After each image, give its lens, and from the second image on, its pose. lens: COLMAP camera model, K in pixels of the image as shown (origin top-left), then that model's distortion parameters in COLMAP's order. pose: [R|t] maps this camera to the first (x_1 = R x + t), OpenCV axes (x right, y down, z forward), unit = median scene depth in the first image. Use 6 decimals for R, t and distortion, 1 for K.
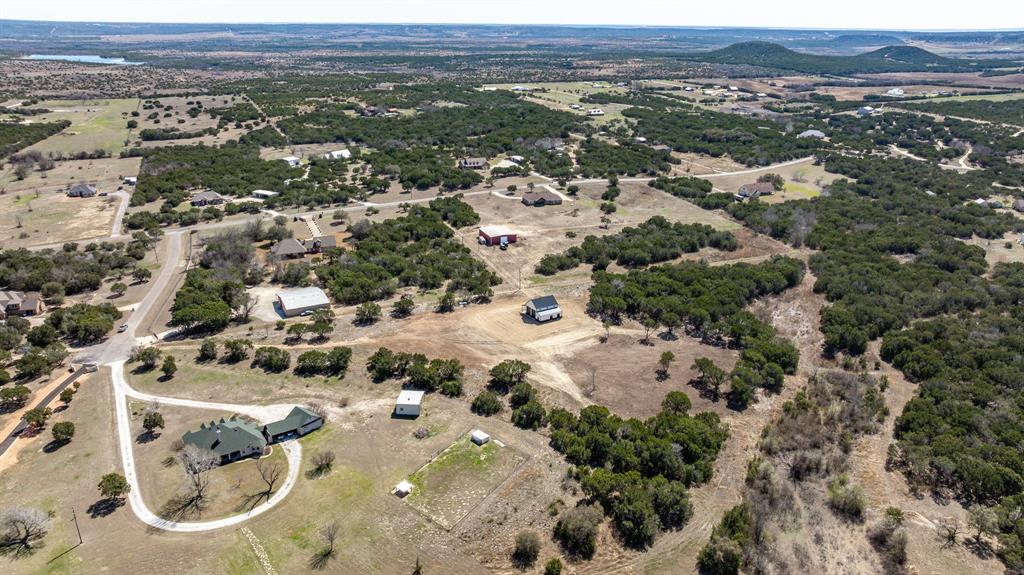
lens RADIAL K [[718.9, 0, 510.8], [0, 718.9, 288.6], [0, 0, 1]] dist [-0.041030, 0.042200]
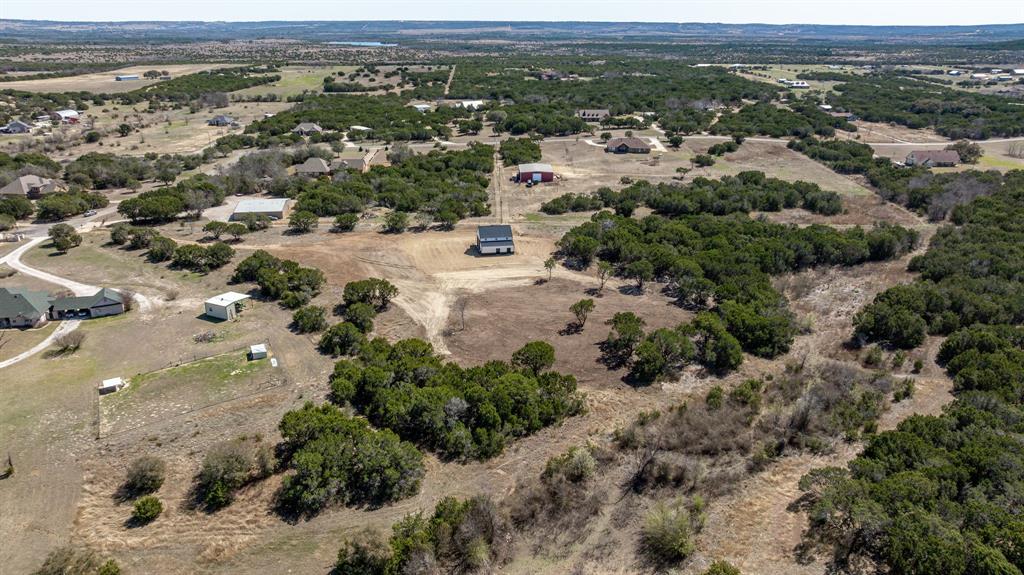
lens RADIAL K [[718.9, 0, 509.0], [0, 718.9, 283.0], [0, 0, 1]] dist [-0.041030, 0.042200]
pose [[0.932071, 0.121051, -0.341454, 0.263052], [-0.123743, 0.992216, 0.013973, 0.048178], [0.340488, 0.029229, 0.939795, 0.192998]]
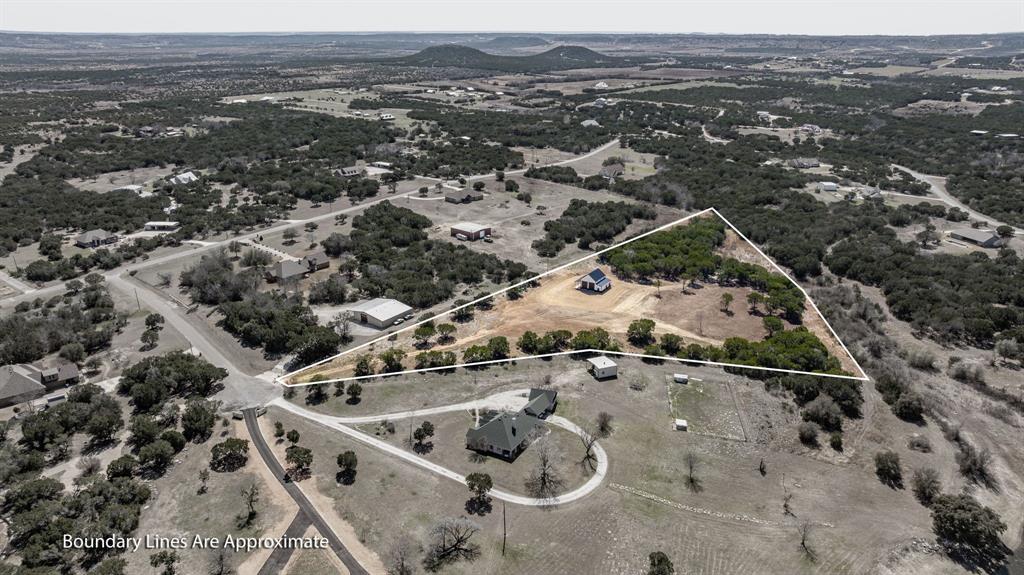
lens RADIAL K [[718.9, 0, 513.9], [0, 718.9, 285.1], [0, 0, 1]] dist [-0.041030, 0.042200]
pose [[0.894128, -0.156884, 0.419432, -0.424581], [0.161710, 0.986540, 0.024278, -0.010931], [-0.417595, 0.046119, 0.907462, 0.013662]]
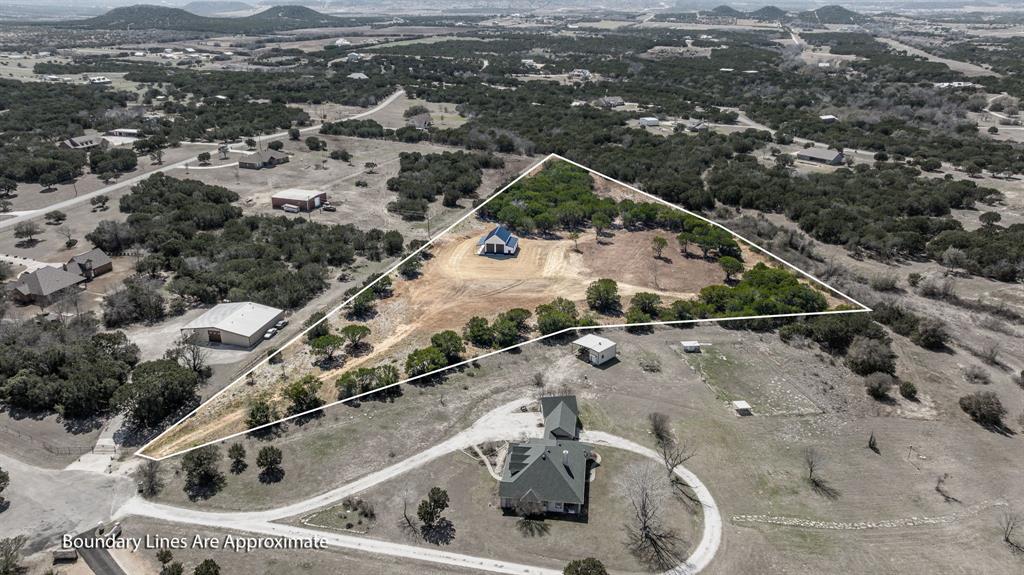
lens RADIAL K [[718.9, 0, 514.6], [0, 718.9, 287.0], [0, 0, 1]] dist [-0.041030, 0.042200]
pose [[0.659967, -0.287964, 0.693917, -0.451152], [0.264290, 0.953578, 0.144359, -0.033398], [-0.703274, 0.088123, 0.705436, 0.274746]]
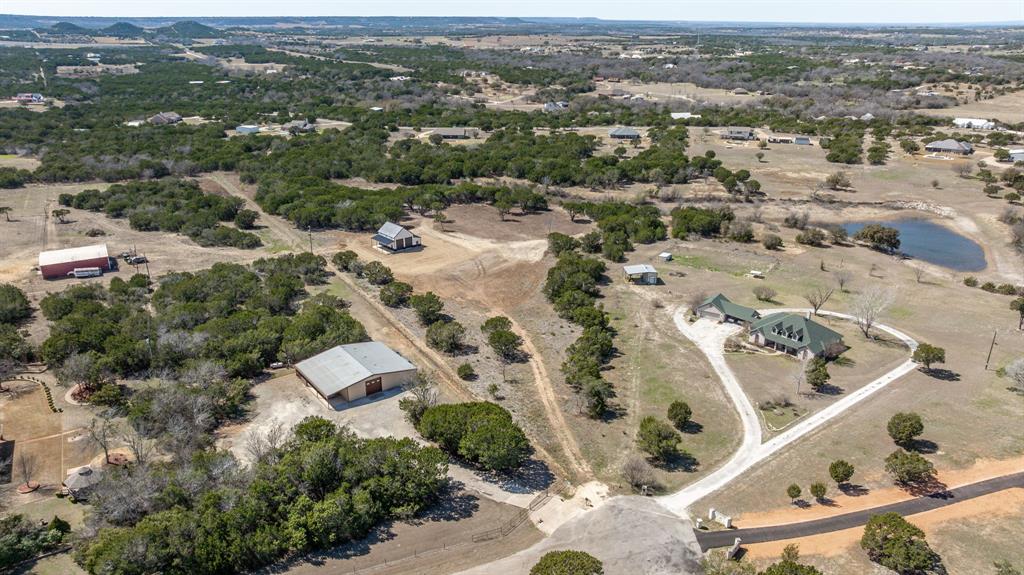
lens RADIAL K [[718.9, 0, 513.1], [0, 718.9, 291.0], [0, 0, 1]] dist [-0.041030, 0.042200]
pose [[-0.140601, -0.361516, 0.921704, -0.610030], [0.343476, 0.855323, 0.387875, -0.156541], [-0.928577, 0.371119, 0.003912, 0.688674]]
